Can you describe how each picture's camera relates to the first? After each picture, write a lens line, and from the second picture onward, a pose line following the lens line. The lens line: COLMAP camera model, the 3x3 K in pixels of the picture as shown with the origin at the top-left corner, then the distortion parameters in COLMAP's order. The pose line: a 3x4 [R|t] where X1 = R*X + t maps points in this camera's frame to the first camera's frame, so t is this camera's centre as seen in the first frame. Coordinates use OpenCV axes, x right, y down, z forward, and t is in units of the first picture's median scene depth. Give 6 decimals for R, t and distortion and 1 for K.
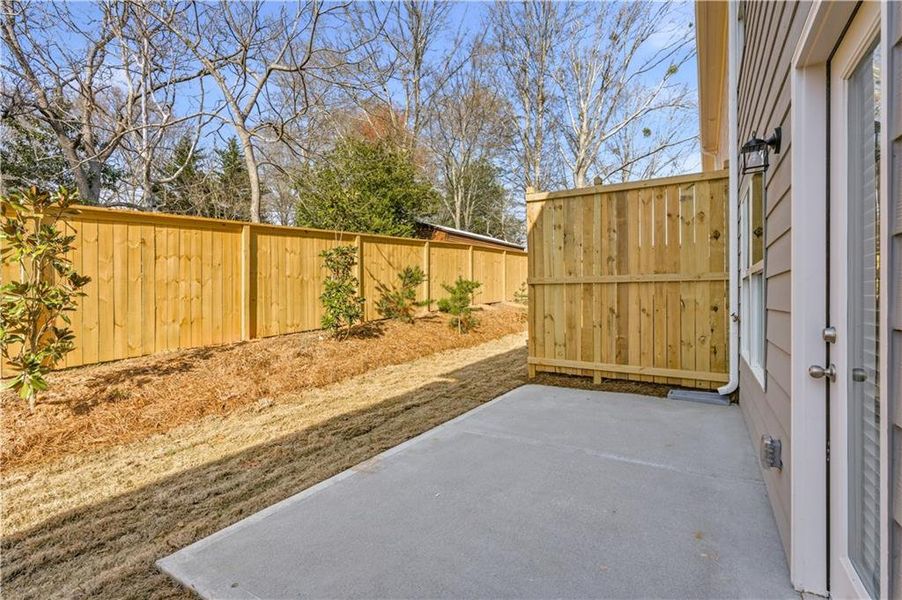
lens RADIAL K [[405.5, 0, 452.8], [0, 405.5, 298.4], [0, 0, 1]] dist [0.000099, 0.000253]
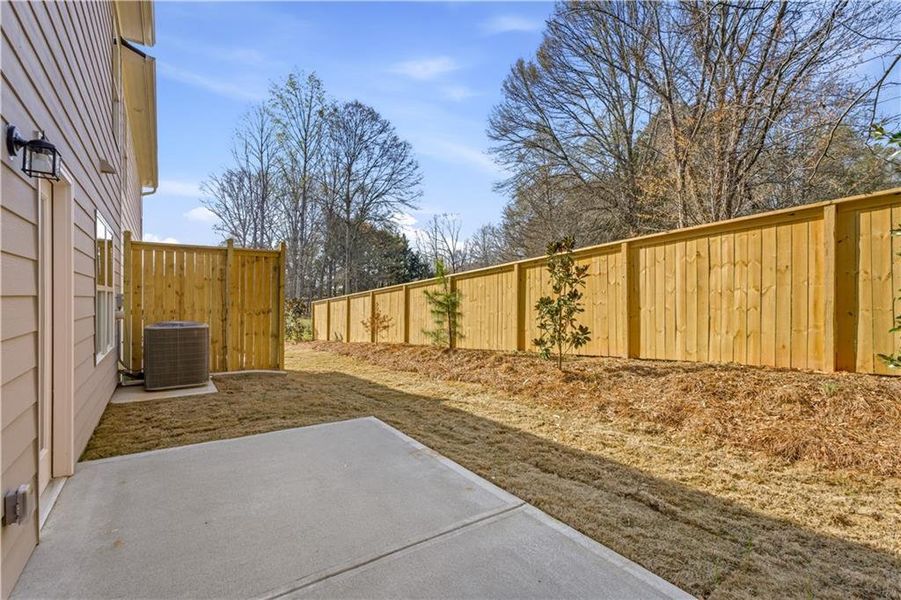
lens RADIAL K [[405.1, 0, 452.3], [0, 405.1, 298.4], [0, 0, 1]] dist [0.000099, 0.000253]
pose [[-0.380819, 0.001469, -0.924648, 0.468127], [-0.006703, 0.999968, 0.004350, -0.025115], [0.924625, 0.007855, -0.380797, 0.825087]]
